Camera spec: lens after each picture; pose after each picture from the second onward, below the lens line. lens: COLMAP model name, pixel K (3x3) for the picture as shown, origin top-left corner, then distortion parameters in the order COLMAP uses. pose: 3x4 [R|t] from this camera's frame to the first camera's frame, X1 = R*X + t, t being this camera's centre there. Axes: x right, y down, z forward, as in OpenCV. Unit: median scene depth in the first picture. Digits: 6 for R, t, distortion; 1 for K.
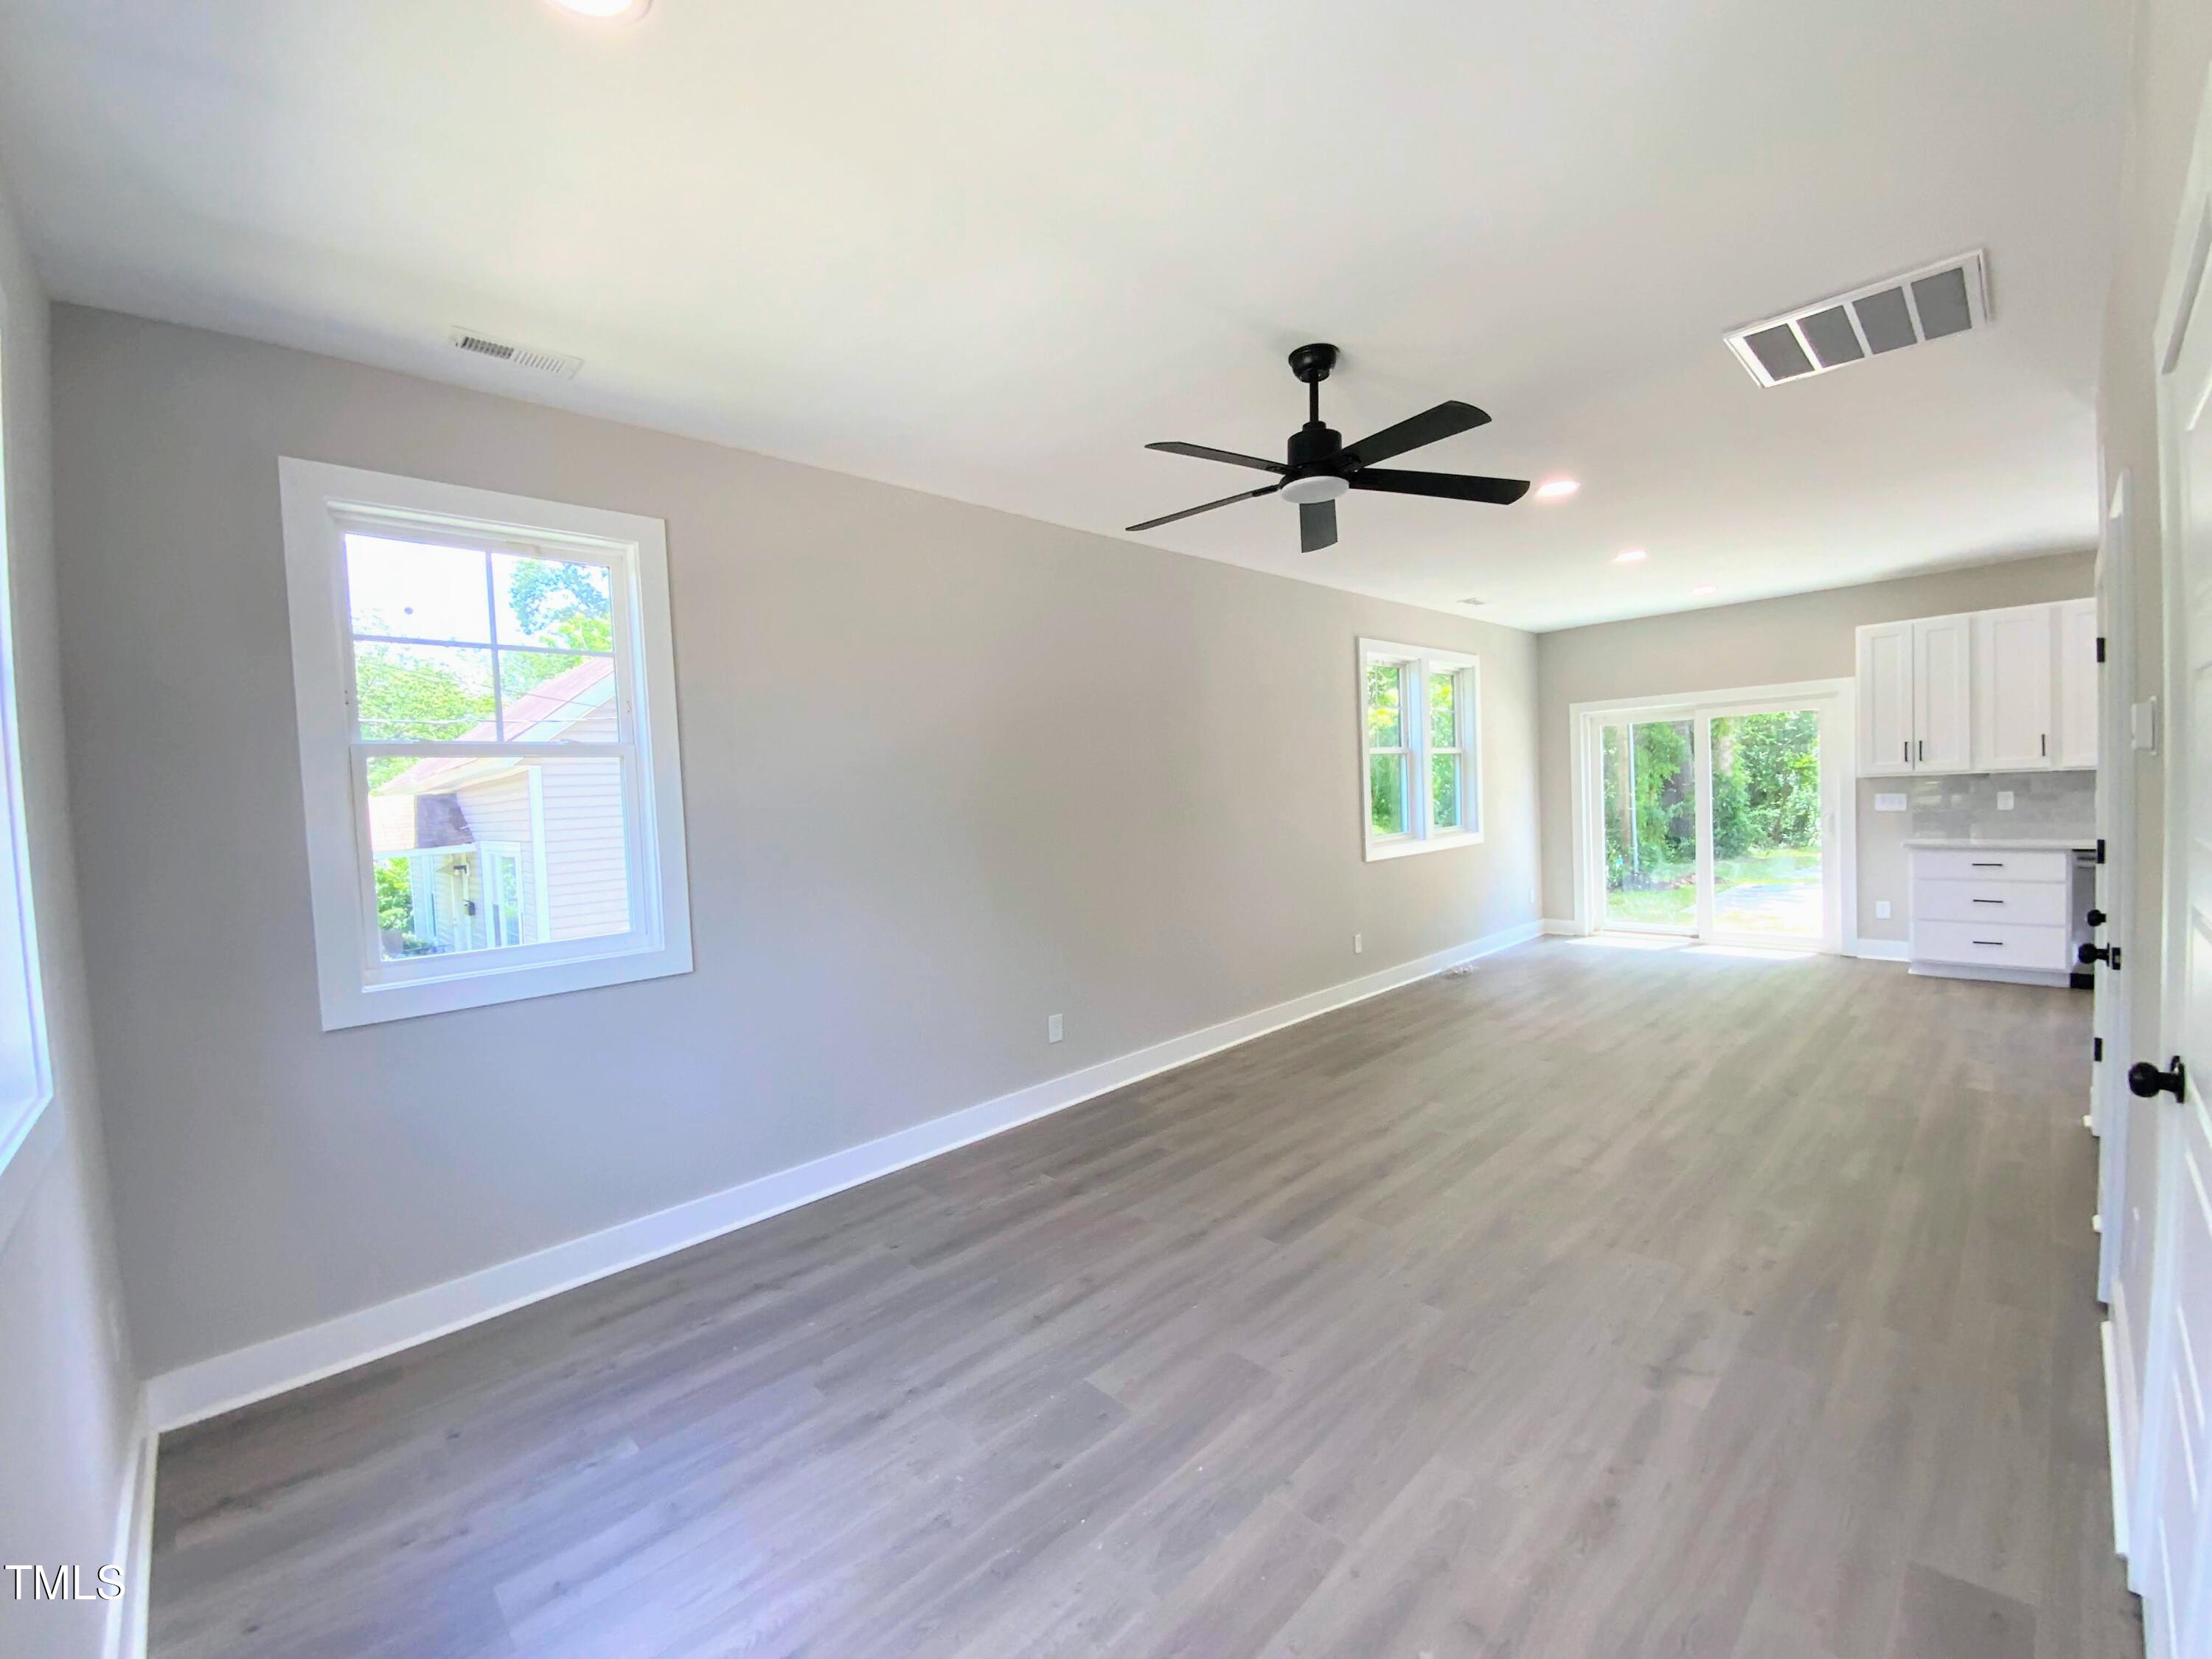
lens RADIAL K [[898.9, 0, 1107.4], [0, 898.9, 831.3], [0, 0, 1]] dist [0.002953, -0.000882]
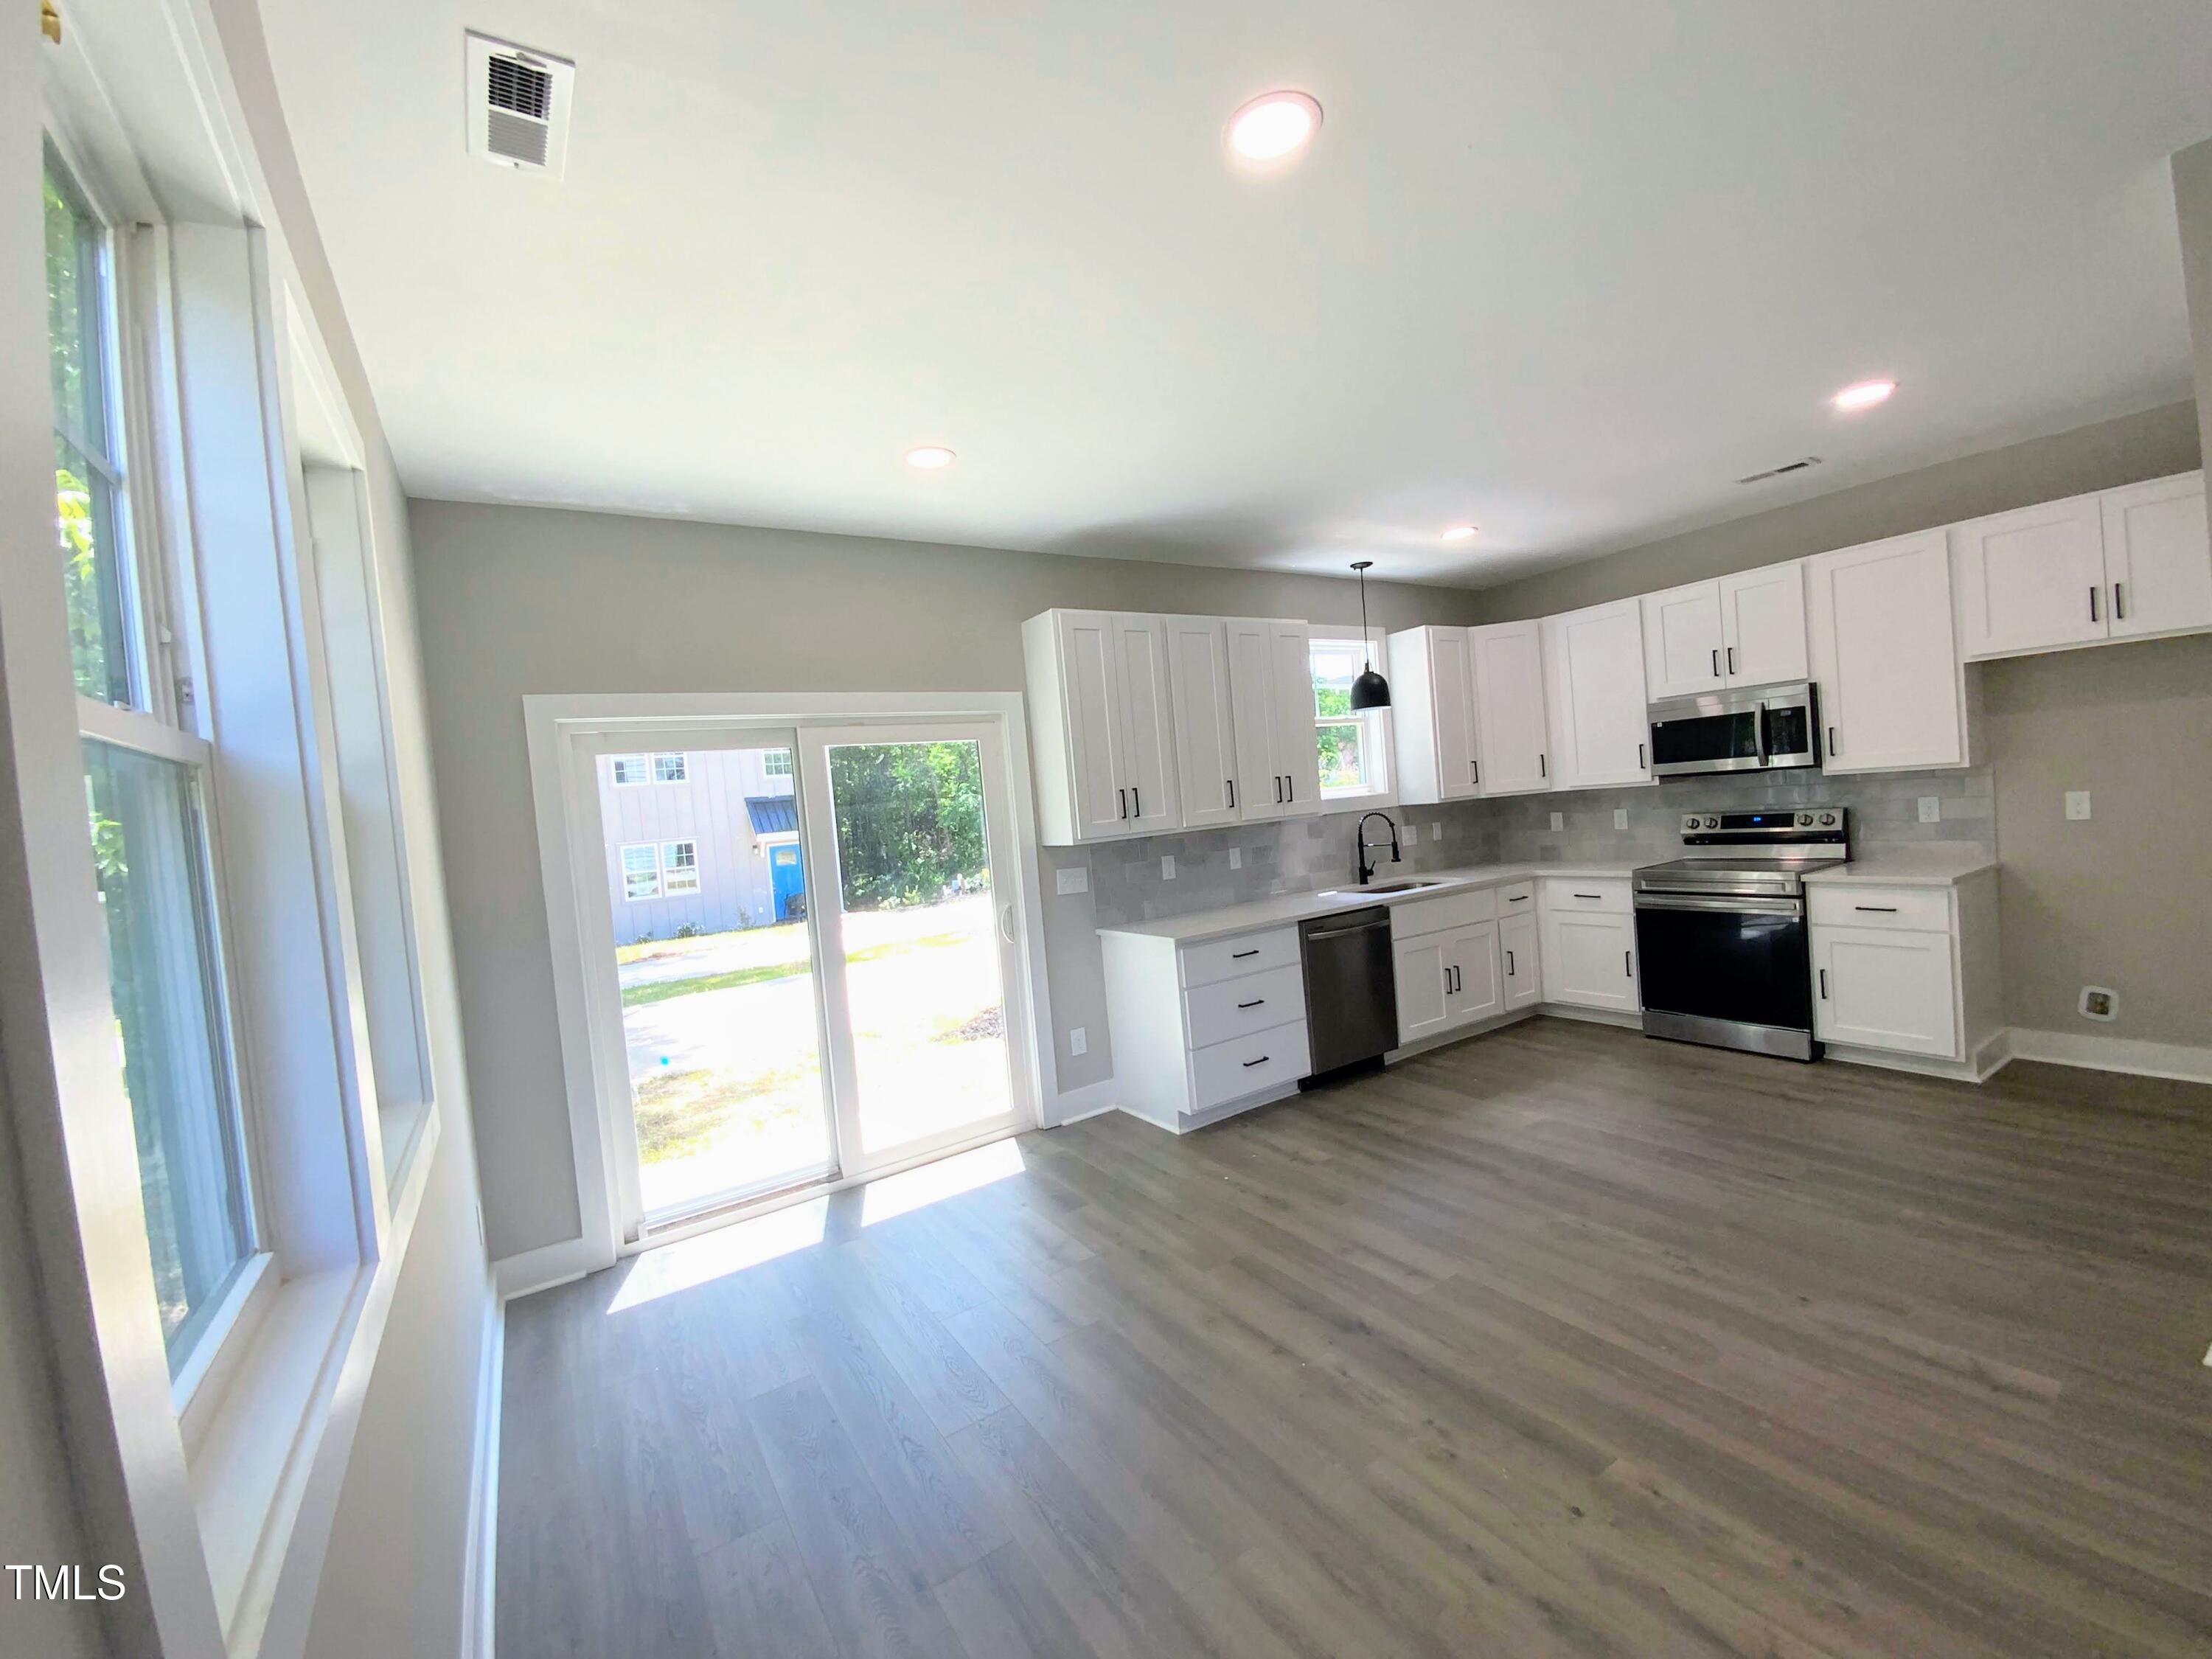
lens RADIAL K [[898.9, 0, 1113.2], [0, 898.9, 829.1], [0, 0, 1]] dist [0.002953, -0.000882]
pose [[0.190342, -0.005231, 0.981704, 0.434233], [0.122605, 0.992283, -0.018484, -0.111159], [-0.974032, 0.123880, 0.189514, 1.690982]]
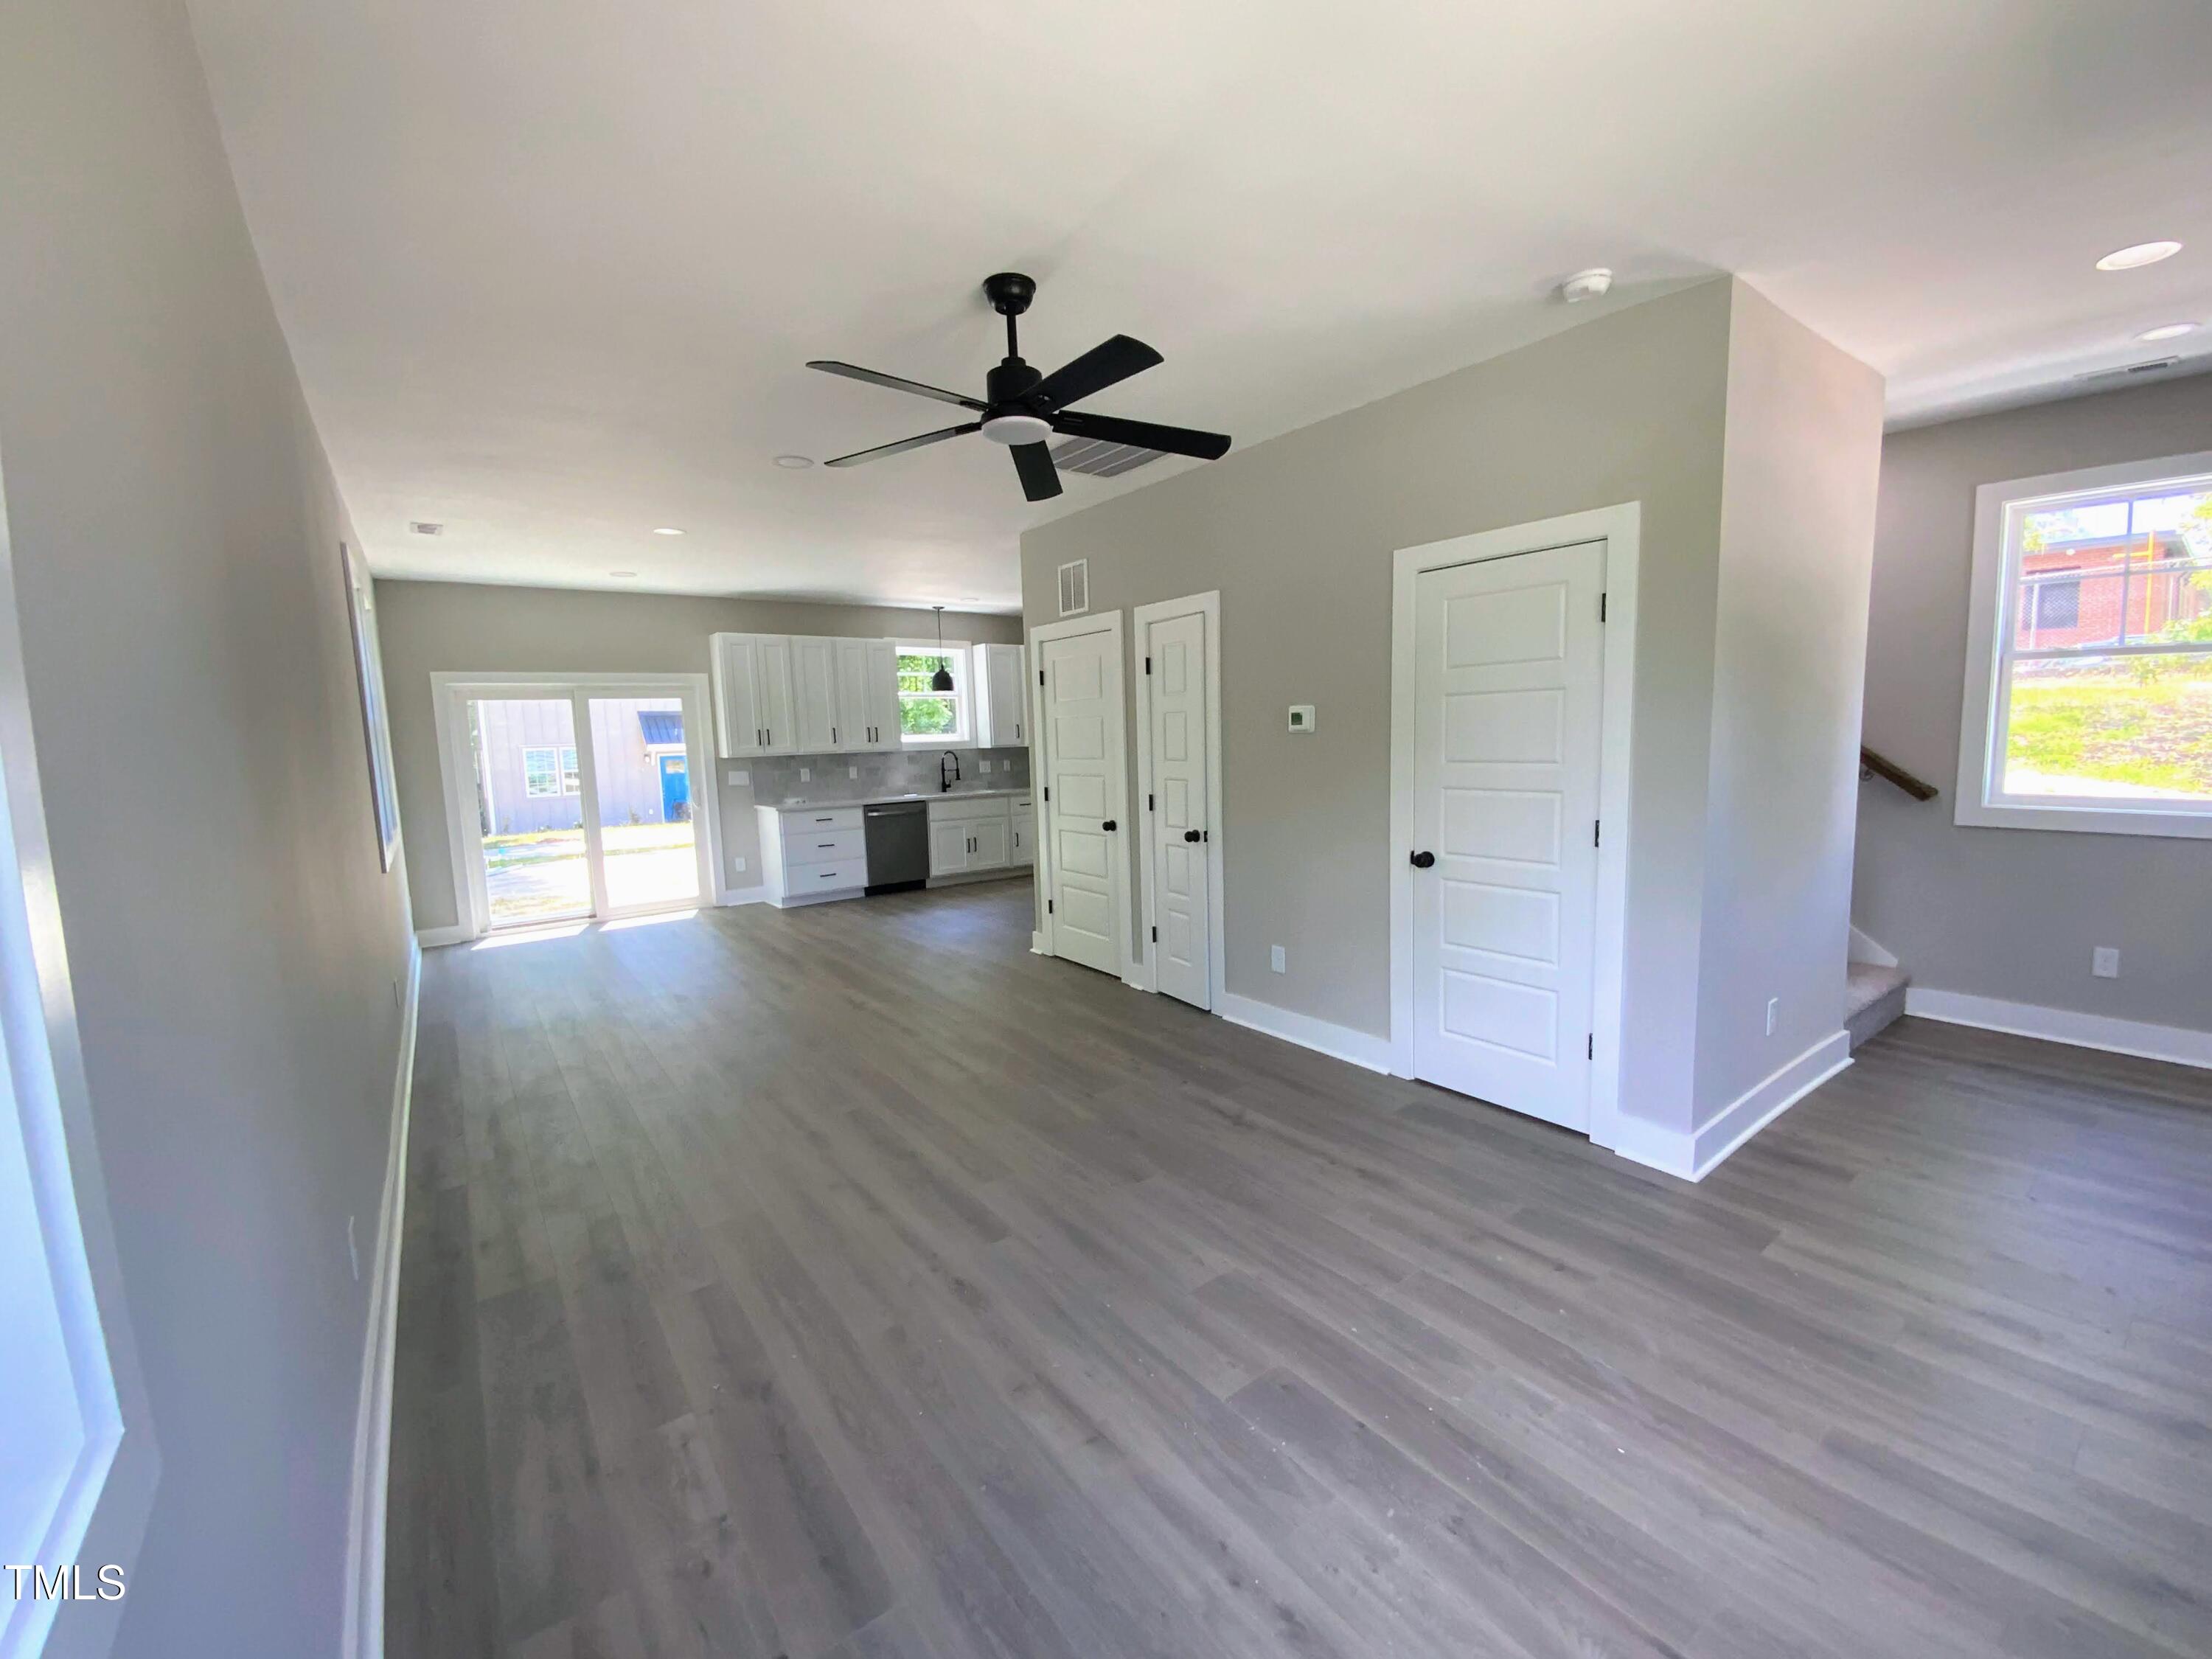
lens RADIAL K [[898.9, 0, 1103.8], [0, 898.9, 827.8], [0, 0, 1]] dist [0.002953, -0.000882]
pose [[0.130119, -0.069737, 0.989043, -0.616525], [0.068720, 0.995759, 0.061170, -0.009997], [-0.989114, 0.060007, 0.134360, 0.676675]]
